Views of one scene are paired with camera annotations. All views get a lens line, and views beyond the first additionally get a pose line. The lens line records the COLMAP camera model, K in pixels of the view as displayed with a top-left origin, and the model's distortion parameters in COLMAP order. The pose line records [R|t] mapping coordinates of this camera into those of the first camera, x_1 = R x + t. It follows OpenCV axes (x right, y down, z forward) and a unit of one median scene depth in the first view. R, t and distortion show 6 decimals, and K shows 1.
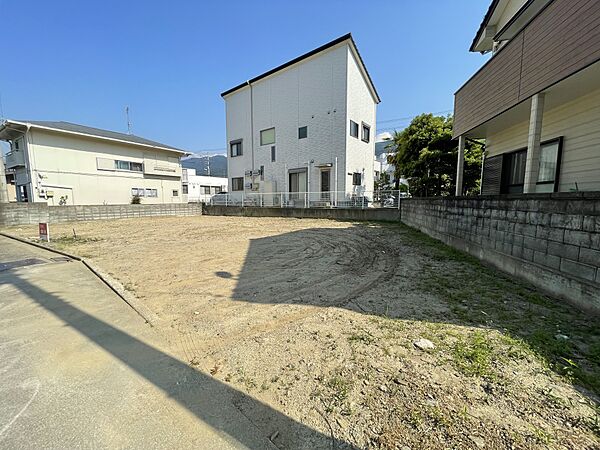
lens RADIAL K [[242.7, 0, 300.0], [0, 242.7, 226.1], [0, 0, 1]] dist [-0.002151, -0.000234]
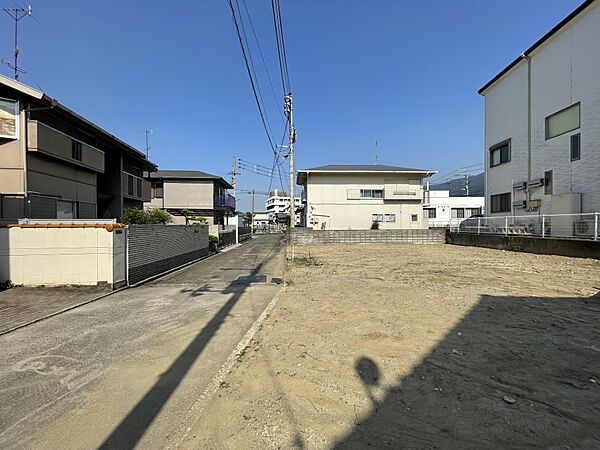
lens RADIAL K [[242.7, 0, 300.0], [0, 242.7, 226.1], [0, 0, 1]] dist [-0.002151, -0.000234]
pose [[0.564158, 0.006058, -0.825645, -0.002791], [-0.086997, 0.994843, -0.052145, -0.022155], [0.821071, 0.101247, 0.561776, 0.151020]]
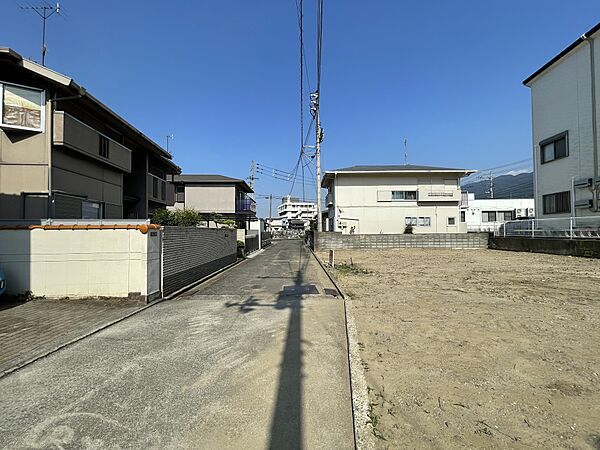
lens RADIAL K [[242.7, 0, 300.0], [0, 242.7, 226.1], [0, 0, 1]] dist [-0.002151, -0.000234]
pose [[0.526497, -0.017945, -0.849988, -0.084536], [-0.084742, 0.993691, -0.073470, -0.013265], [0.845943, 0.110711, 0.521654, 0.131150]]
